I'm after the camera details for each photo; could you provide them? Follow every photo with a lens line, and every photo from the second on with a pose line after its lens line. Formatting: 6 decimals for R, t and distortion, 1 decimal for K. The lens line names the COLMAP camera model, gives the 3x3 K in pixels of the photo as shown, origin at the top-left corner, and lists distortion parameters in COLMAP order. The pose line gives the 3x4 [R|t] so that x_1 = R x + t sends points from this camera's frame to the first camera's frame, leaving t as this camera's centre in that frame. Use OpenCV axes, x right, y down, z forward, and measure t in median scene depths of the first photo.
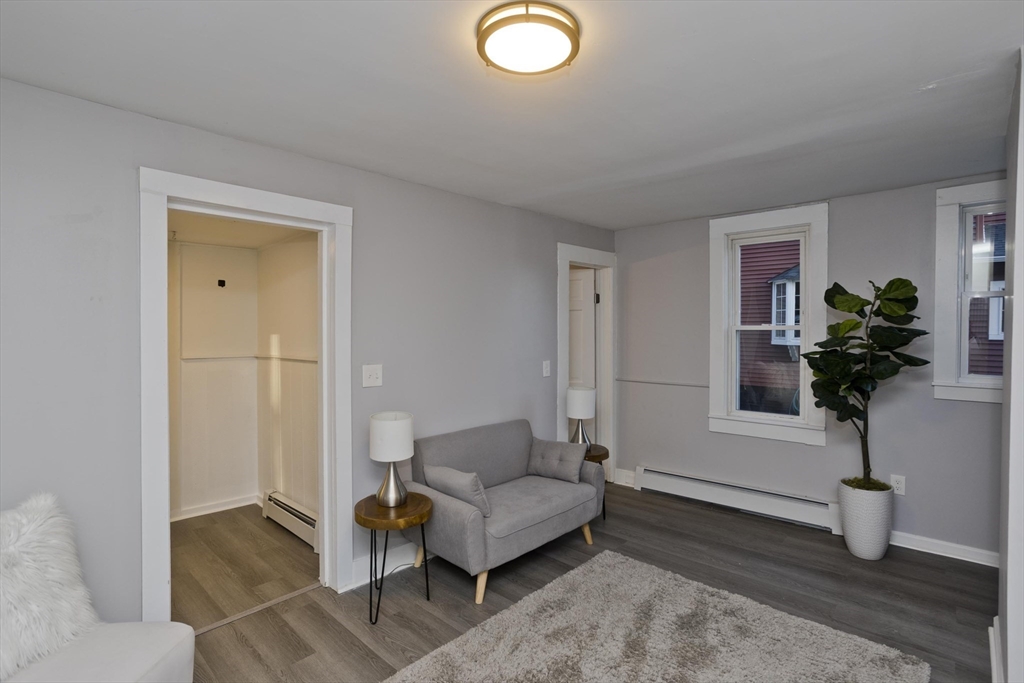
lens RADIAL K [[507.5, 0, 514.2], [0, 507.5, 326.0], [0, 0, 1]] dist [-0.021634, 0.020923]
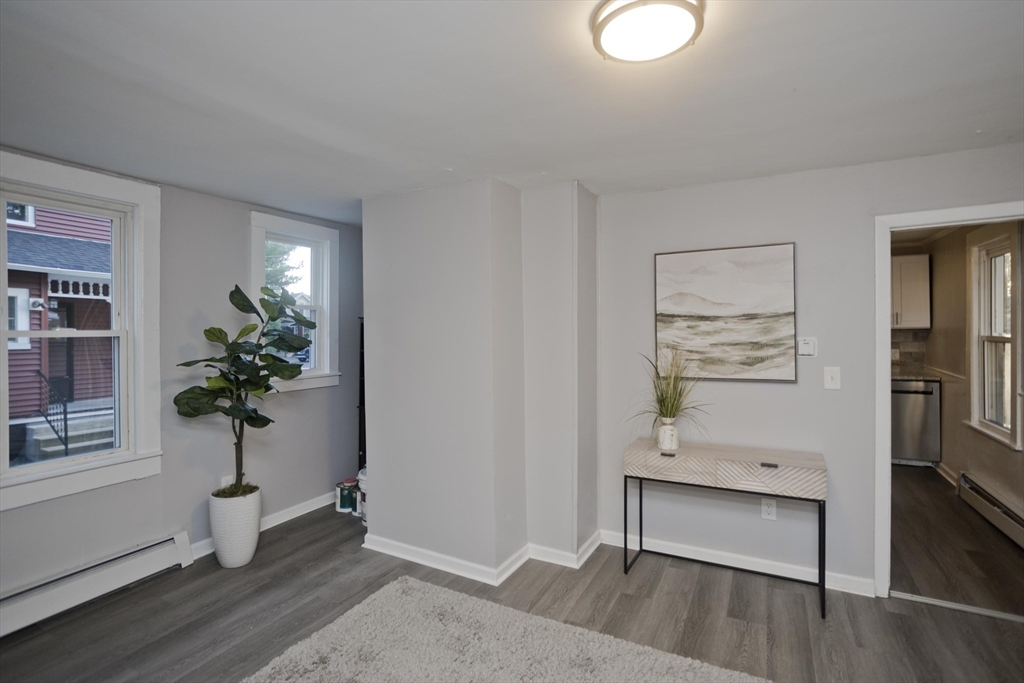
lens RADIAL K [[507.5, 0, 514.2], [0, 507.5, 326.0], [0, 0, 1]] dist [-0.021634, 0.020923]
pose [[-0.258586, 0.013307, 0.965897, -0.425596], [0.004861, 0.999910, -0.012475, 0.005256], [-0.965976, 0.001470, -0.258627, 0.766032]]
